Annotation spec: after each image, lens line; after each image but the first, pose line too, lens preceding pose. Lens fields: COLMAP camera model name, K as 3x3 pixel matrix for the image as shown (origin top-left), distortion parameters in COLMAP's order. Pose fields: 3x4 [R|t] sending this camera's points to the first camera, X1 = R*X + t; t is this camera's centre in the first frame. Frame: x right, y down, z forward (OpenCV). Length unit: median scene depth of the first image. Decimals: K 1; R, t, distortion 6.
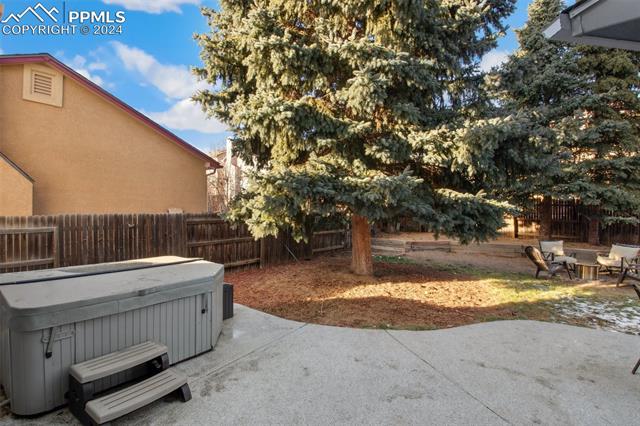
lens RADIAL K [[306.1, 0, 317.2], [0, 306.1, 214.3], [0, 0, 1]] dist [0.003181, -0.016580]
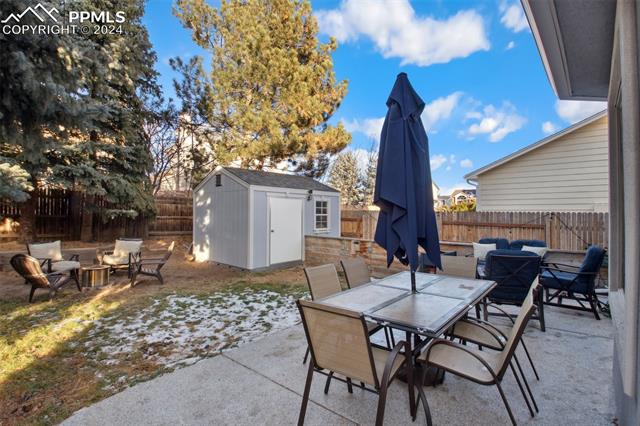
lens RADIAL K [[306.1, 0, 317.2], [0, 306.1, 214.3], [0, 0, 1]] dist [0.003181, -0.016580]
pose [[0.121511, -0.004196, 0.992581, 0.156623], [-0.003998, 0.999981, 0.004717, 0.017658], [-0.992582, -0.004541, 0.121492, 0.321919]]
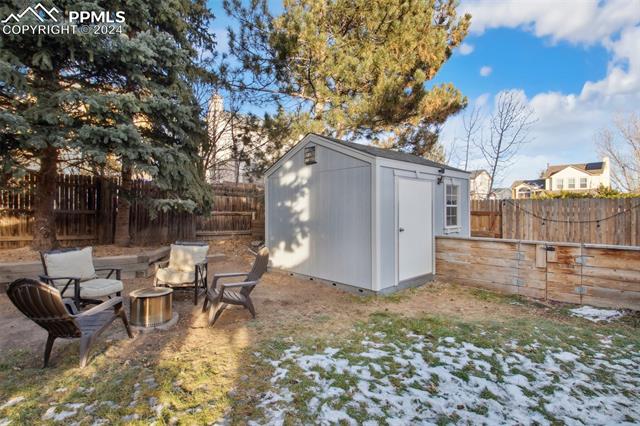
lens RADIAL K [[333.6, 0, 320.0], [0, 333.6, 213.0], [0, 0, 1]] dist [-0.002842, -0.001245]
pose [[0.198949, -0.010629, 0.979952, 0.422421], [0.004999, 0.999939, 0.009831, 0.034727], [-0.979997, 0.002943, 0.198990, 0.633542]]
